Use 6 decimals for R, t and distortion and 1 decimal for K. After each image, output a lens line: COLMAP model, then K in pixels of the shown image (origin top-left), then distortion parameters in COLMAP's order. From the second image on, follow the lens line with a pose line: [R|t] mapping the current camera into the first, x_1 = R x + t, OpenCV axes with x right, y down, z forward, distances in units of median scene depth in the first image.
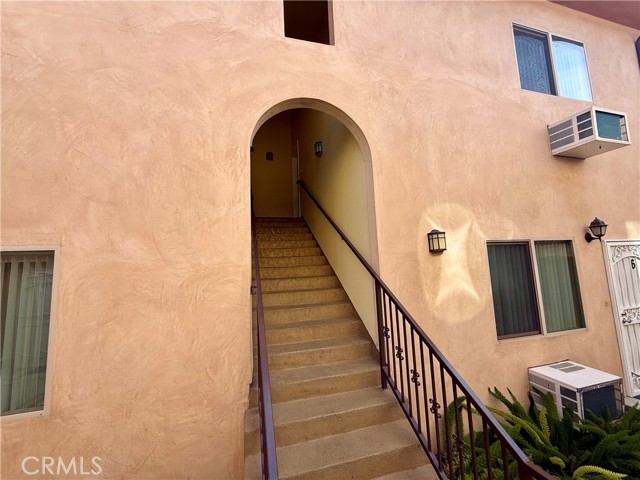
lens RADIAL K [[255.3, 0, 319.3], [0, 255.3, 239.8], [0, 0, 1]] dist [-0.000138, 0.000218]
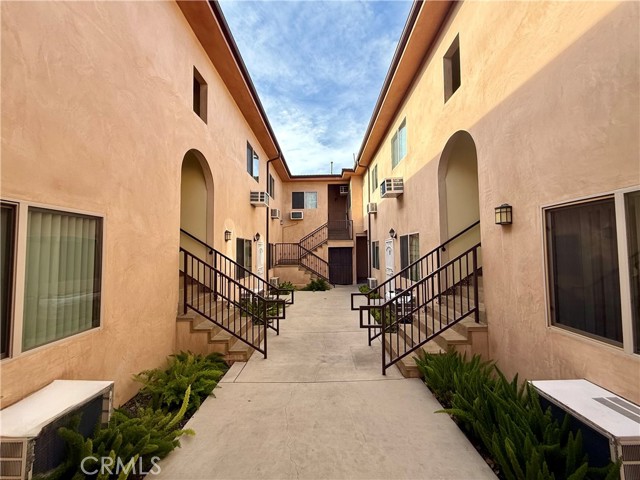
lens RADIAL K [[255.3, 0, 319.3], [0, 255.3, 239.8], [0, 0, 1]] dist [-0.000138, 0.000218]
pose [[0.274331, 0.084468, 0.957918, -1.908613], [-0.105679, 0.992750, -0.057274, 0.111584], [-0.955811, -0.085520, 0.281269, -0.494169]]
